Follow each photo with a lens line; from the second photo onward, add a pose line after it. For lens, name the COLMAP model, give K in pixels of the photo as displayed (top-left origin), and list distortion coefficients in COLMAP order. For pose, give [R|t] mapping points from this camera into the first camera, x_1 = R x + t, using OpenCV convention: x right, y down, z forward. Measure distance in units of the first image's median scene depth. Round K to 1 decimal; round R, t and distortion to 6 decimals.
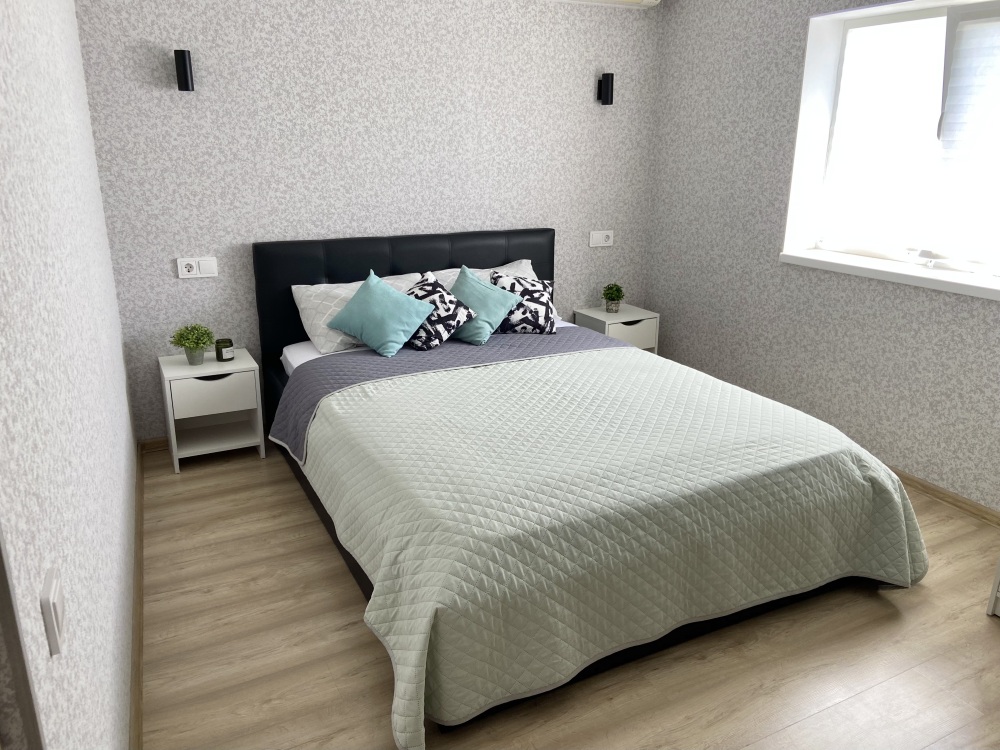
lens RADIAL K [[787.4, 0, 506.8], [0, 787.4, 368.5], [0, 0, 1]] dist [0.116685, -0.154529]
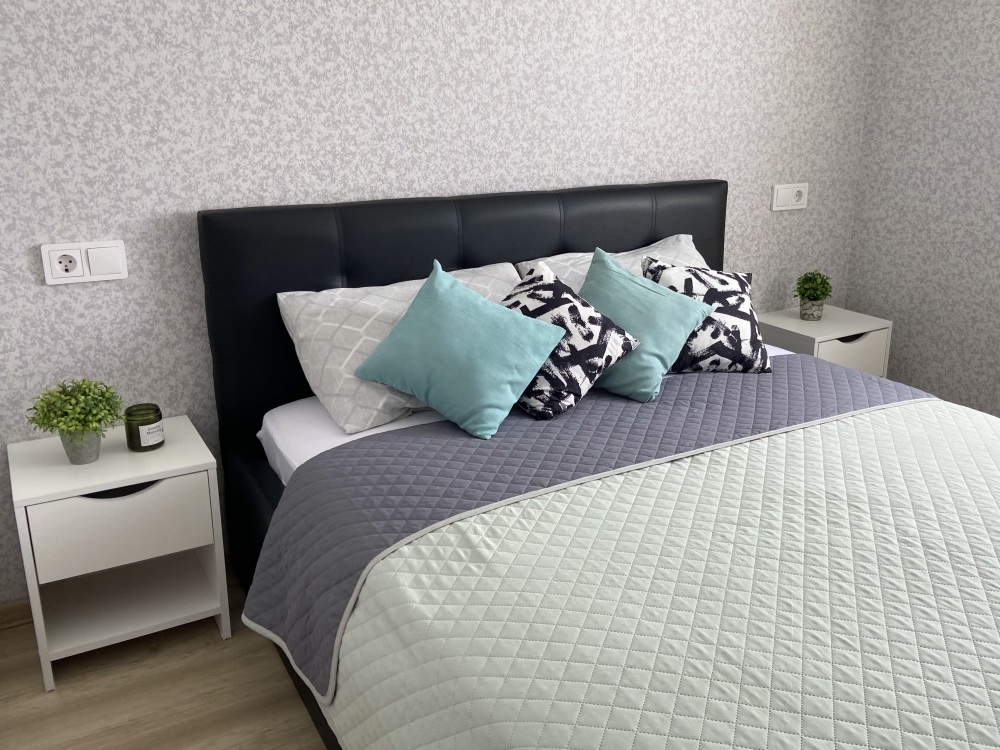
lens RADIAL K [[900.9, 0, 550.2], [0, 900.9, 350.5], [0, 0, 1]] dist [0.112021, -0.138365]
pose [[0.997280, -0.021545, 0.070494, -0.137859], [0.021641, 0.999766, -0.000599, -0.063531], [-0.070464, 0.002123, 0.997512, 0.403041]]
